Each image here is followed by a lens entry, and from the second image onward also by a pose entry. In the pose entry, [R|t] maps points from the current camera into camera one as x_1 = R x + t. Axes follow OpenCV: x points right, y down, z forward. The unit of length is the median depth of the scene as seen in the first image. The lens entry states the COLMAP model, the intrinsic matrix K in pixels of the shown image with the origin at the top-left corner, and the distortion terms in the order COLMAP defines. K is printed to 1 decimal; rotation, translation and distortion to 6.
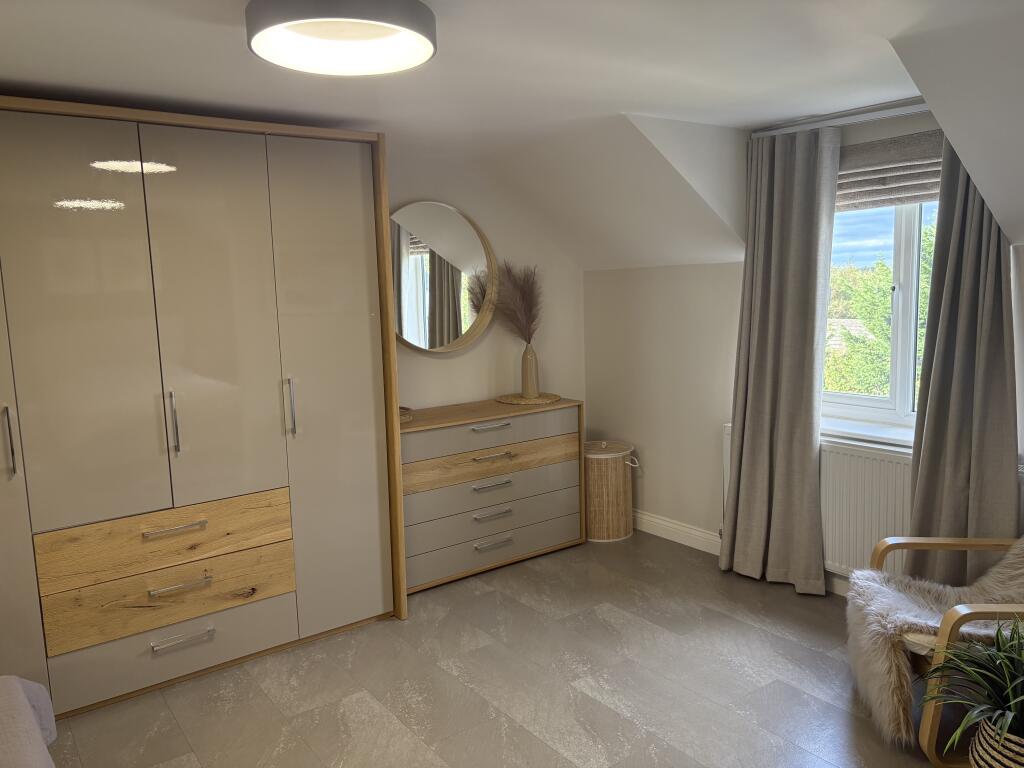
lens RADIAL K [[773.5, 0, 510.2], [0, 773.5, 387.7], [0, 0, 1]] dist [0.035995, -0.025075]
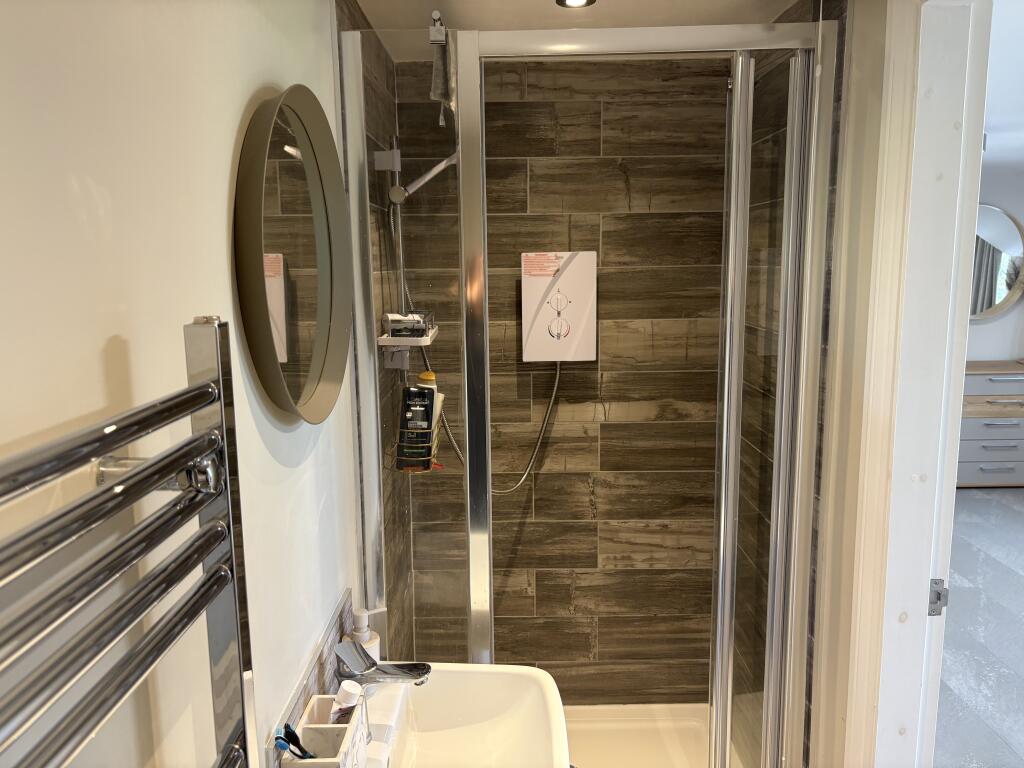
lens RADIAL K [[773.5, 0, 516.0], [0, 773.5, 385.9], [0, 0, 1]] dist [0.035995, -0.025075]
pose [[0.808688, 0.115436, -0.576800, 0.066950], [-0.088130, 0.993265, 0.075224, 0.035304], [0.581599, -0.009999, 0.813414, -0.548545]]
